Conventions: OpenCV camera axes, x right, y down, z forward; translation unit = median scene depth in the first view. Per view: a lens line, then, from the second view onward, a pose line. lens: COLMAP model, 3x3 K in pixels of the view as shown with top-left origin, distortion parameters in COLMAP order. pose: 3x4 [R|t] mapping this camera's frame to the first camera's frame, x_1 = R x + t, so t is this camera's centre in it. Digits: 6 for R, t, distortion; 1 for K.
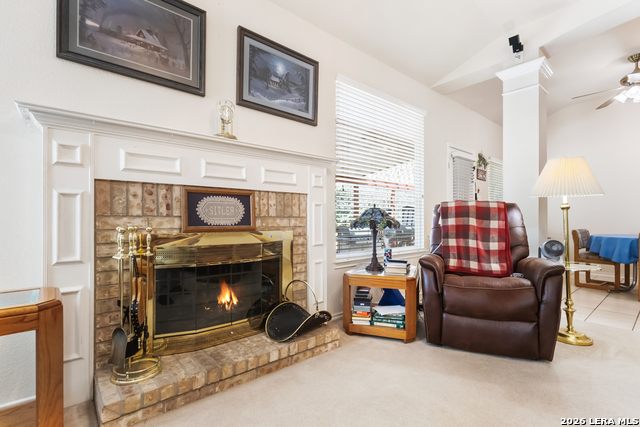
lens RADIAL K [[297.7, 0, 309.1], [0, 297.7, 221.4], [0, 0, 1]] dist [-0.000186, 0.000797]
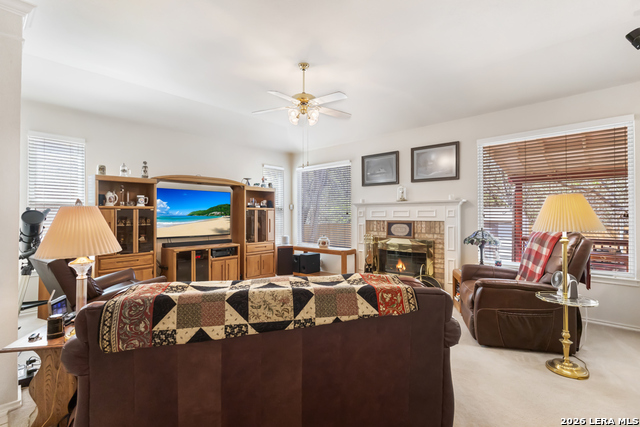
lens RADIAL K [[297.7, 0, 327.6], [0, 297.7, 211.5], [0, 0, 1]] dist [-0.000186, 0.000797]
pose [[0.143054, -0.007283, -0.989688, 2.042541], [0.002049, 0.999973, -0.007063, -0.169213], [0.989713, -0.001018, 0.143065, 0.043216]]
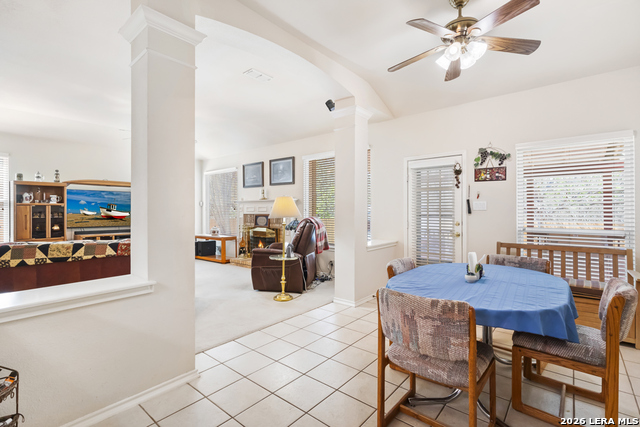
lens RADIAL K [[297.7, 0, 324.0], [0, 297.7, 210.7], [0, 0, 1]] dist [-0.000186, 0.000797]
pose [[0.192409, -0.000279, -0.981315, 3.043490], [0.002939, 0.999996, 0.000292, -0.146610], [0.981310, -0.002940, 0.192409, 1.017984]]
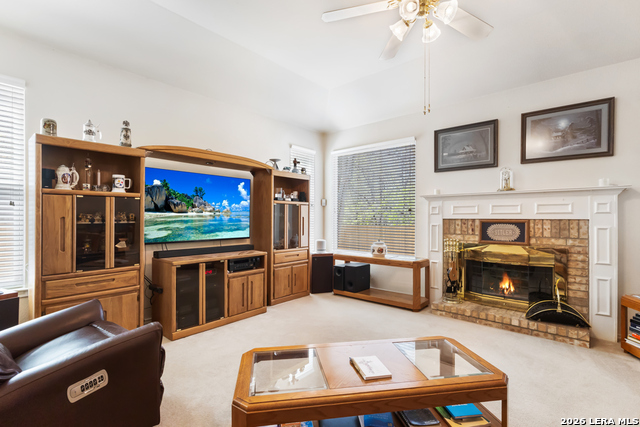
lens RADIAL K [[297.7, 0, 328.2], [0, 297.7, 215.7], [0, 0, 1]] dist [-0.000186, 0.000797]
pose [[0.166516, -0.002277, -0.986036, 1.206672], [-0.003672, 0.999989, -0.002930, -0.120939], [0.986032, 0.004109, 0.166506, -0.276717]]
